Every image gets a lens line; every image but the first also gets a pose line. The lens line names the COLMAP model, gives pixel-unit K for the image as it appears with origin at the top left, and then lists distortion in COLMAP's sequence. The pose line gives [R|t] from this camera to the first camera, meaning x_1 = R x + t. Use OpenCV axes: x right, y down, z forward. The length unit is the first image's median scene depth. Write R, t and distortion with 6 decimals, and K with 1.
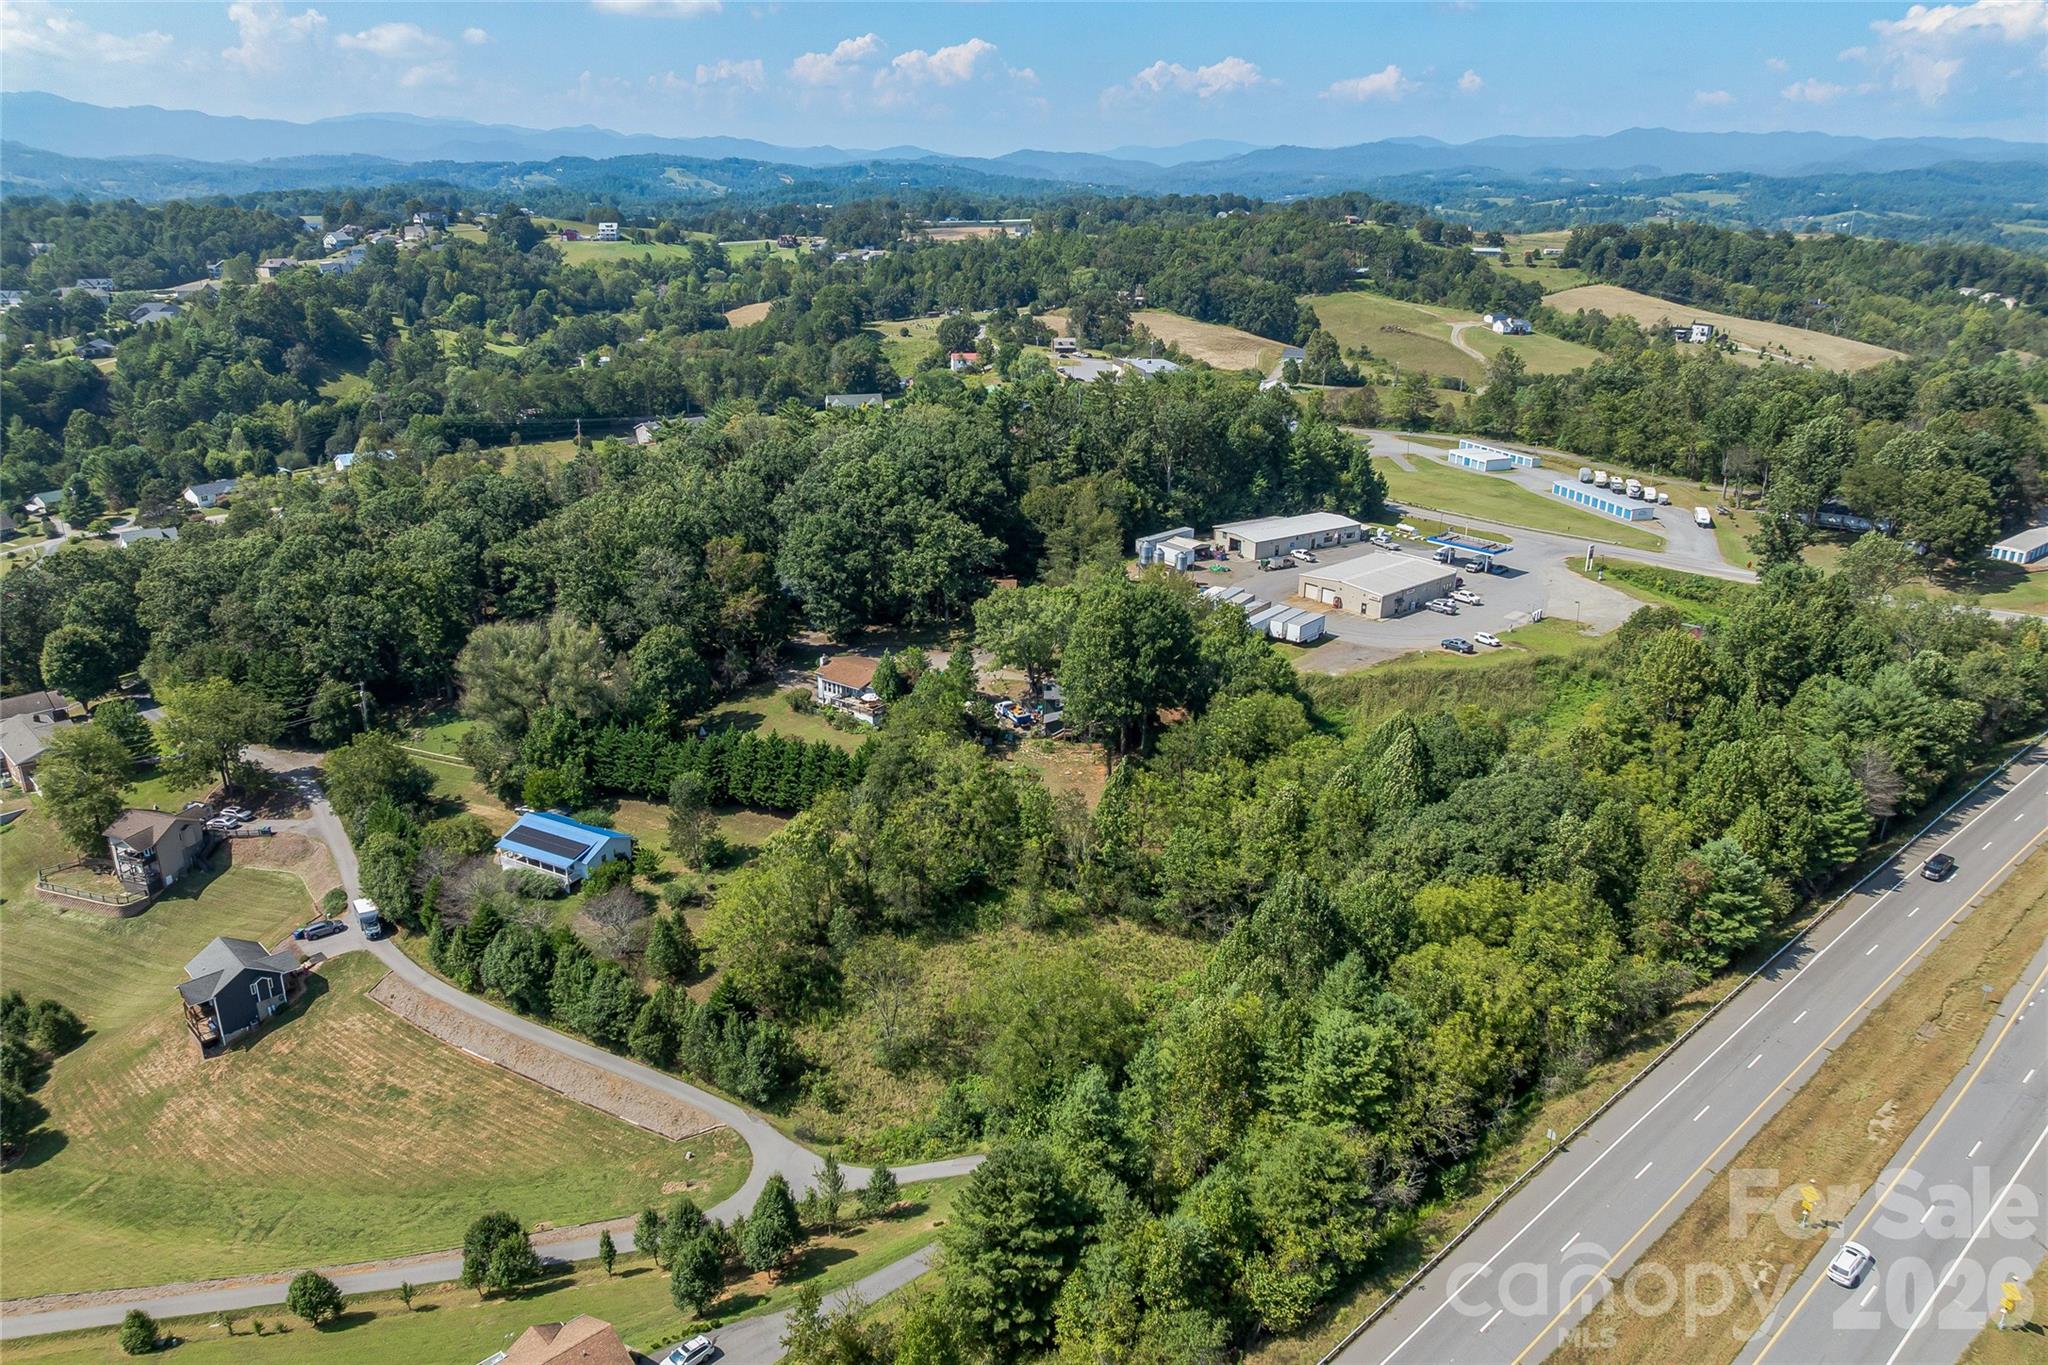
lens RADIAL K [[1422.3, 0, 1037.4], [0, 1422.3, 669.4], [0, 0, 1]] dist [-0.053129, 0.009280]
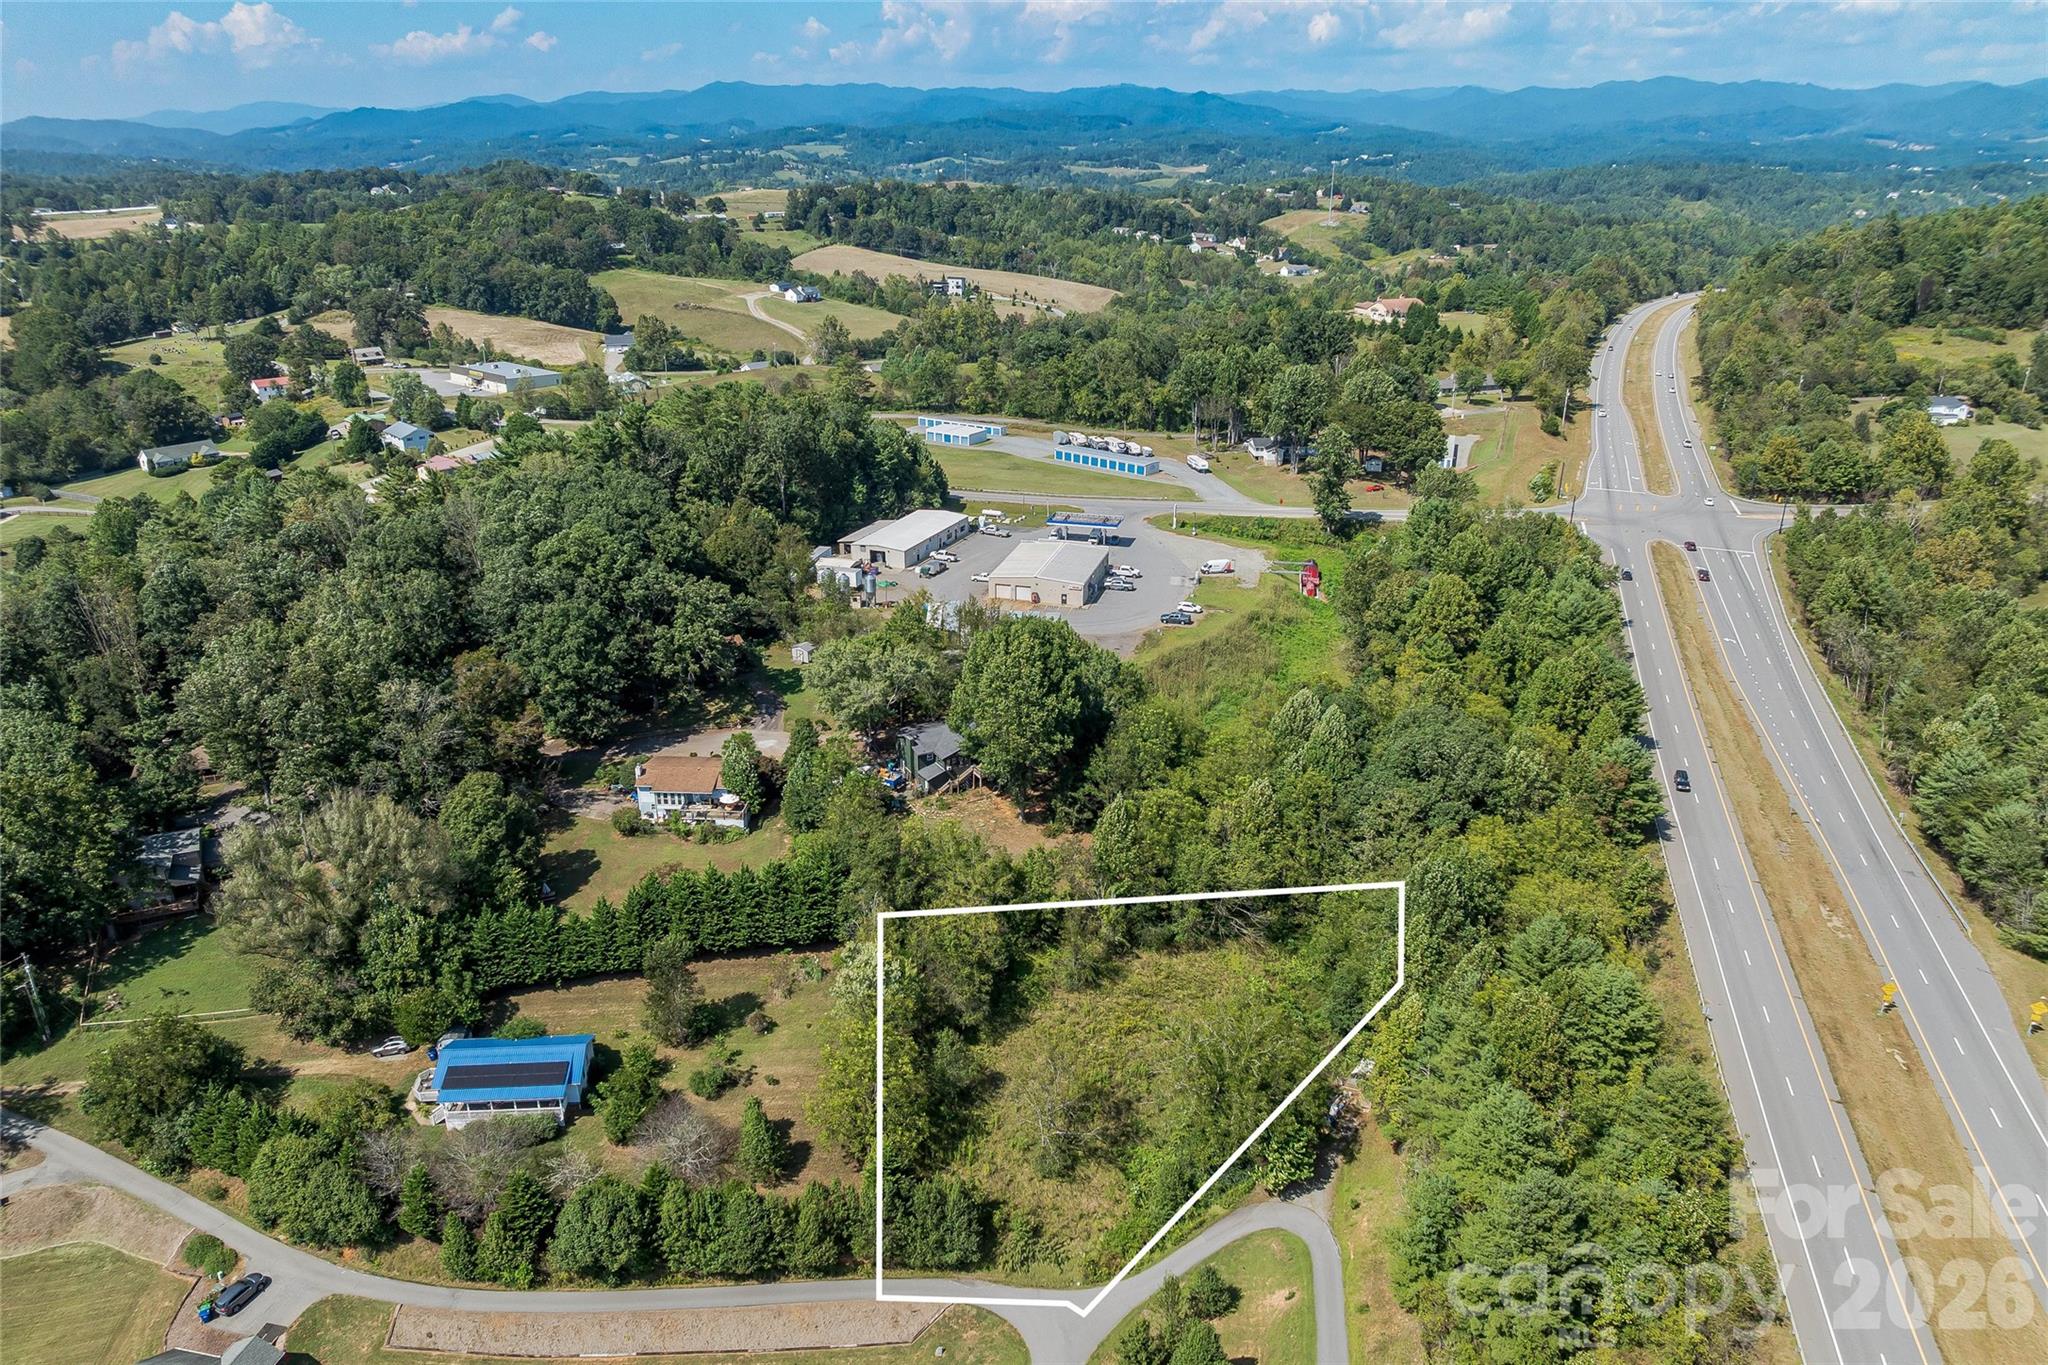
lens RADIAL K [[1422.3, 0, 1035.9], [0, 1422.3, 697.5], [0, 0, 1]] dist [-0.053129, 0.009280]
pose [[0.836281, -0.209284, 0.506788, -0.221620], [0.186696, 0.977746, 0.095693, -0.051235], [-0.515537, 0.014589, 0.856743, 0.082340]]
